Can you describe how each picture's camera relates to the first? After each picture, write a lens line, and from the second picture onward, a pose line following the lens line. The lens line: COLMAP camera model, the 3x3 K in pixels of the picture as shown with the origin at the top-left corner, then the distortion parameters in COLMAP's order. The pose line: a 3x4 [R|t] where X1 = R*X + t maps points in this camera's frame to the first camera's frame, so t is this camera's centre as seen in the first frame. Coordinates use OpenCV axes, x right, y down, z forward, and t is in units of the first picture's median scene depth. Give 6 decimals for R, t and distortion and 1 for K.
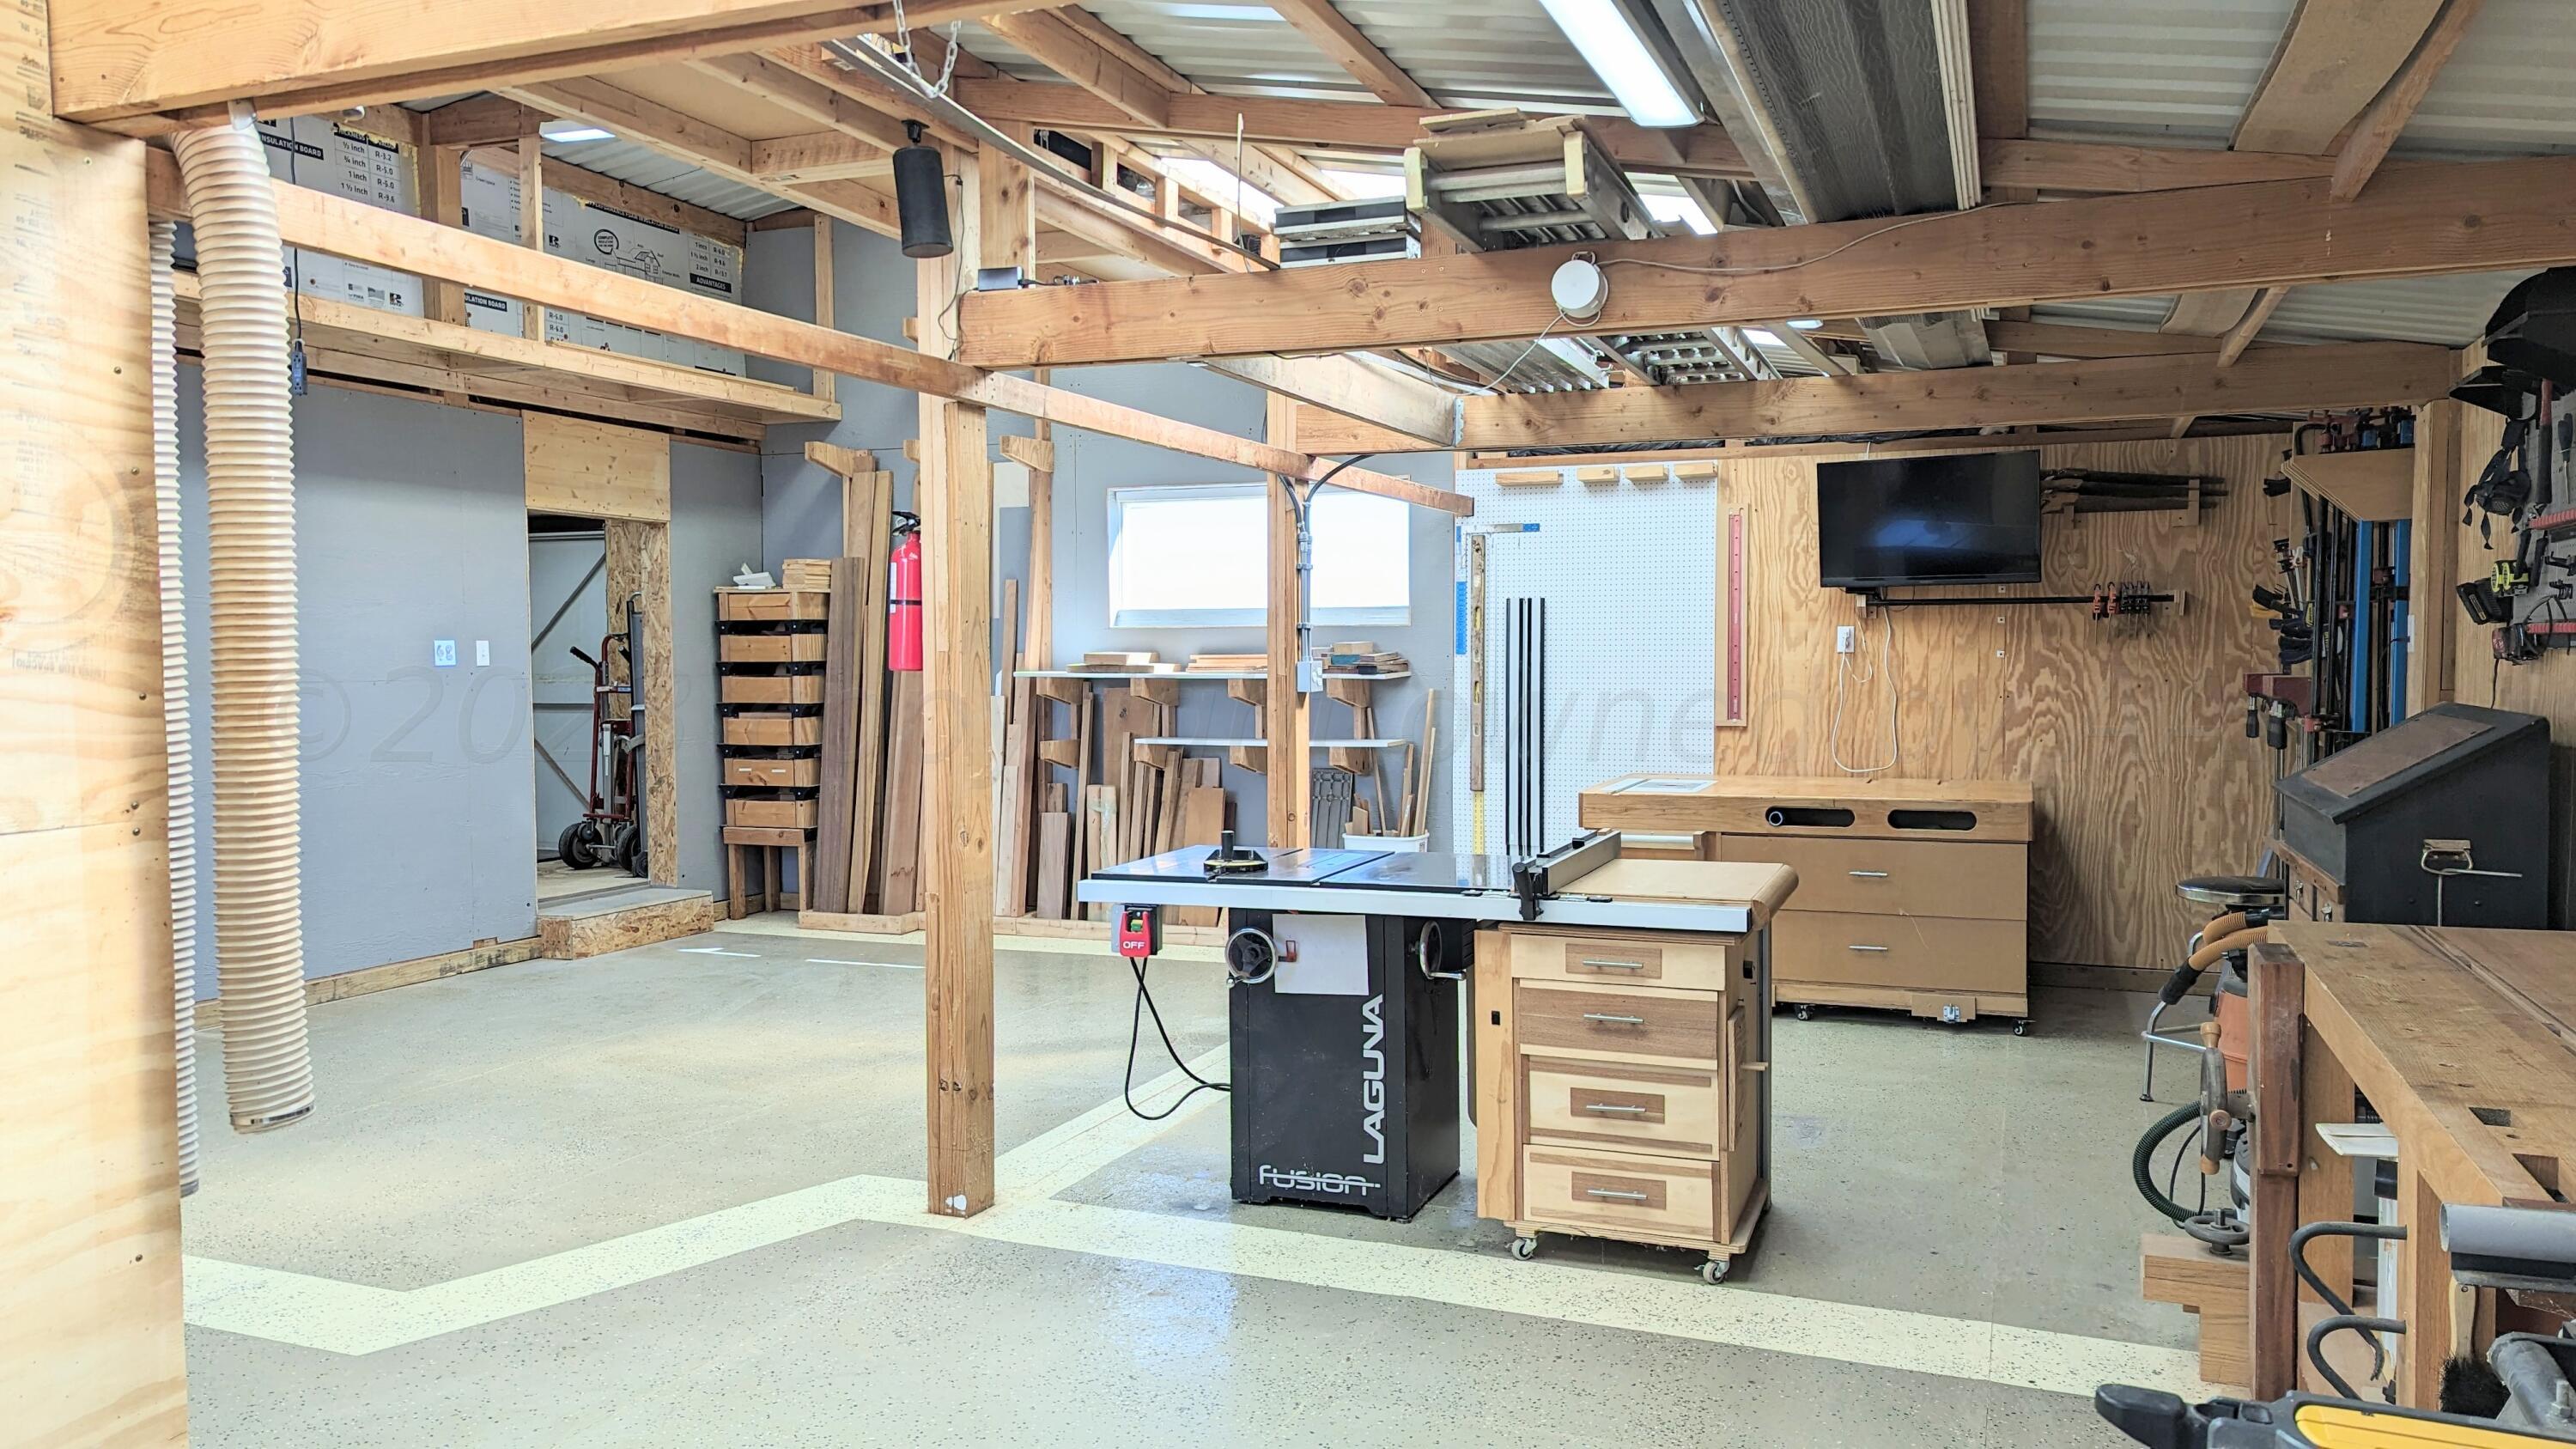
lens RADIAL K [[1847.6, 0, 1273.1], [0, 1847.6, 727.2], [0, 0, 1]] dist [0.060717, 0.000494]
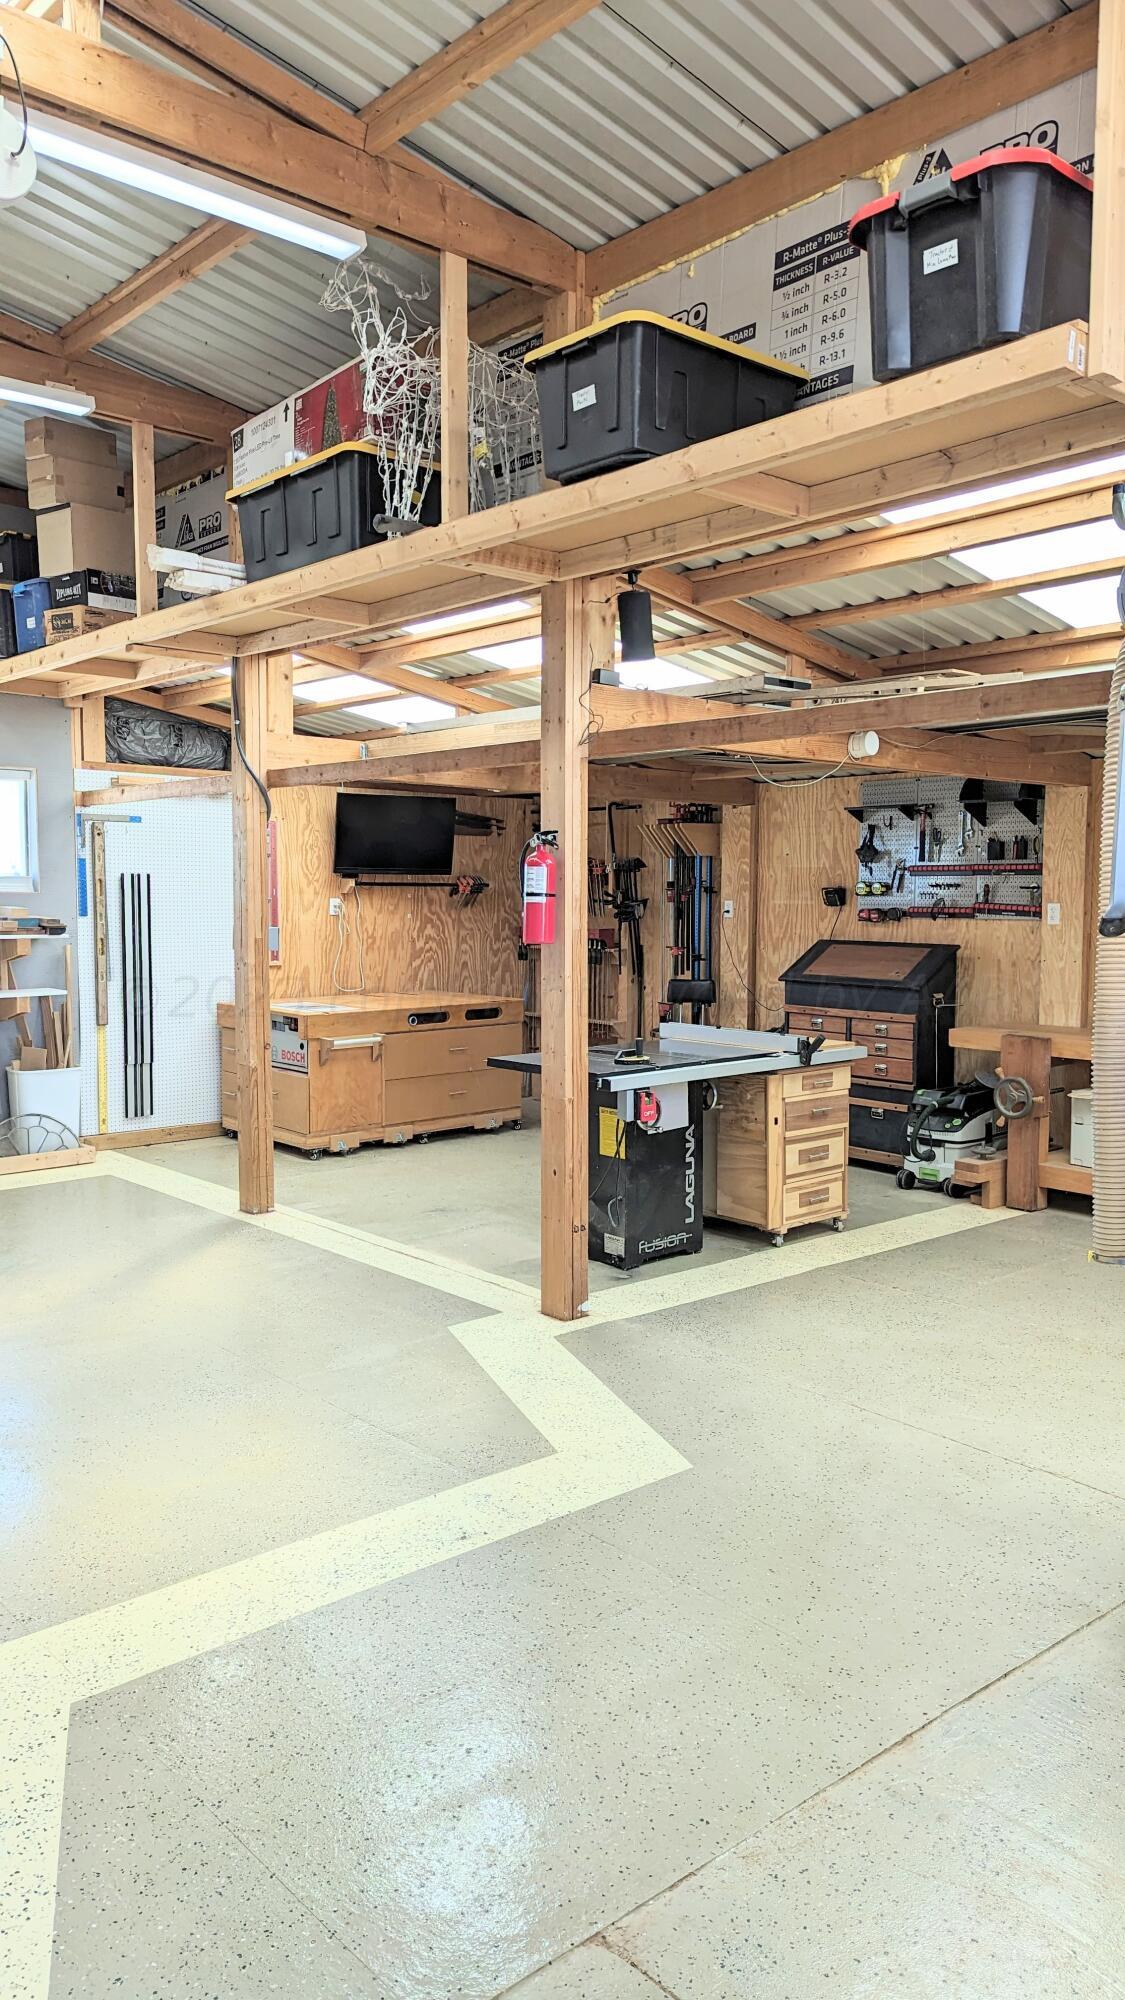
lens RADIAL K [[1434.3, 0, 550.8], [0, 1434.3, 993.9], [0, 0, 1]] dist [0.060717, 0.000494]
pose [[0.439163, -0.057045, 0.896595, -0.785261], [0.032019, 0.998342, 0.047835, -0.029462], [-0.897837, 0.007701, 0.440261, 0.349540]]
